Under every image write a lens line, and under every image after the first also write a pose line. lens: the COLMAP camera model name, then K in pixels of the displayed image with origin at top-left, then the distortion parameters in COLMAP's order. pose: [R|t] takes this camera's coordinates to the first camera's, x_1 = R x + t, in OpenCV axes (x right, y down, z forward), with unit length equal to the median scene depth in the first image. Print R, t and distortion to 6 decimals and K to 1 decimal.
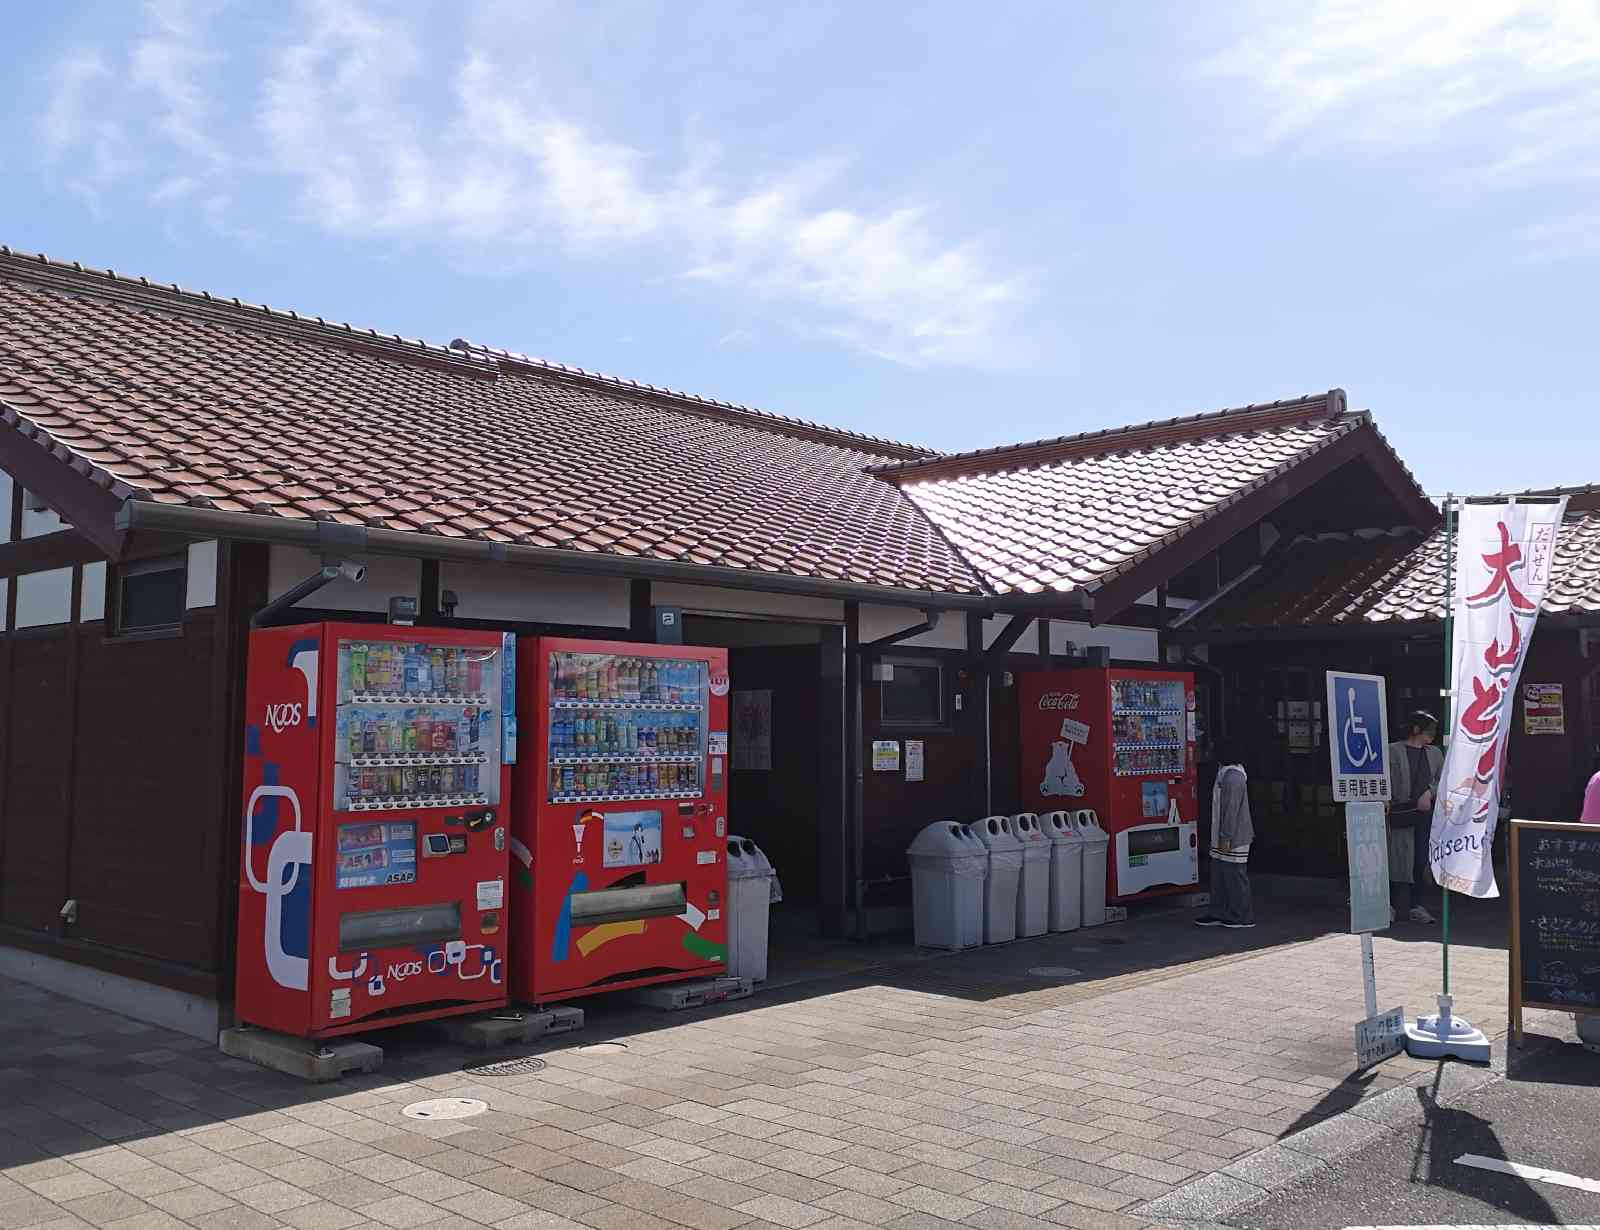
lens RADIAL K [[1445.4, 0, 800.0], [0, 1445.4, 615.0], [0, 0, 1]] dist [0.045189, -0.004439]
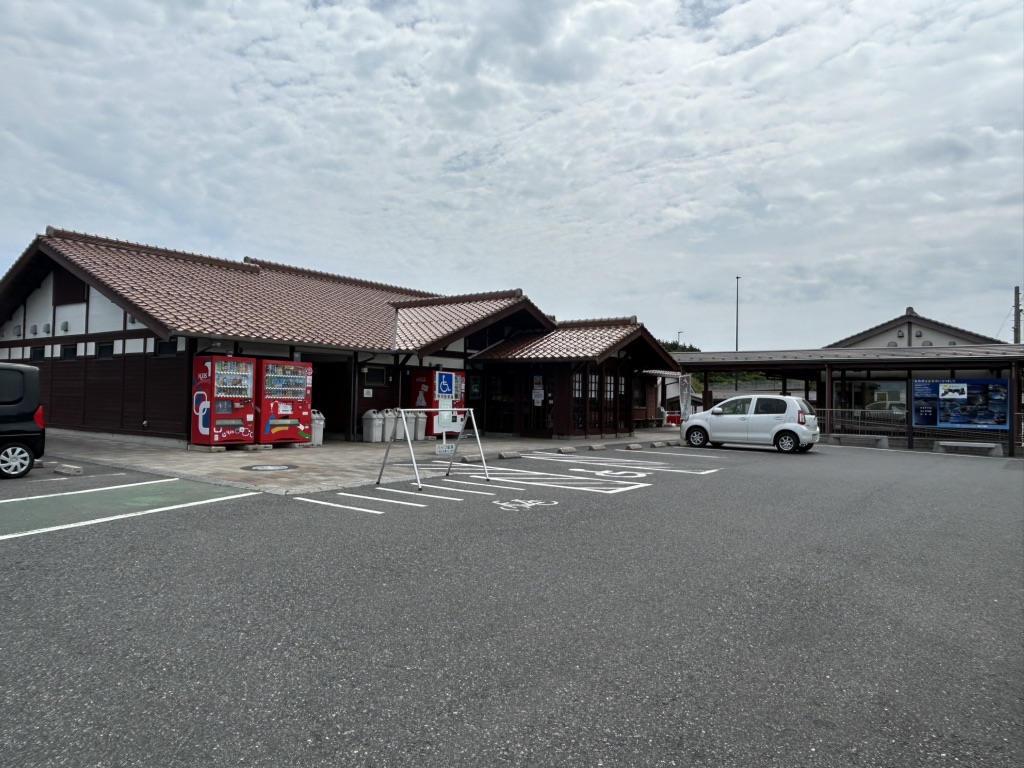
lens RADIAL K [[750.7, 0, 512.0], [0, 750.7, 384.0], [0, 0, 1]] dist [0.105120, -0.234984]
pose [[0.994723, 0.019787, 0.100667, 0.305529], [-0.025334, 0.998212, 0.054132, -0.049141], [-0.099416, -0.056397, 0.993446, -1.208872]]
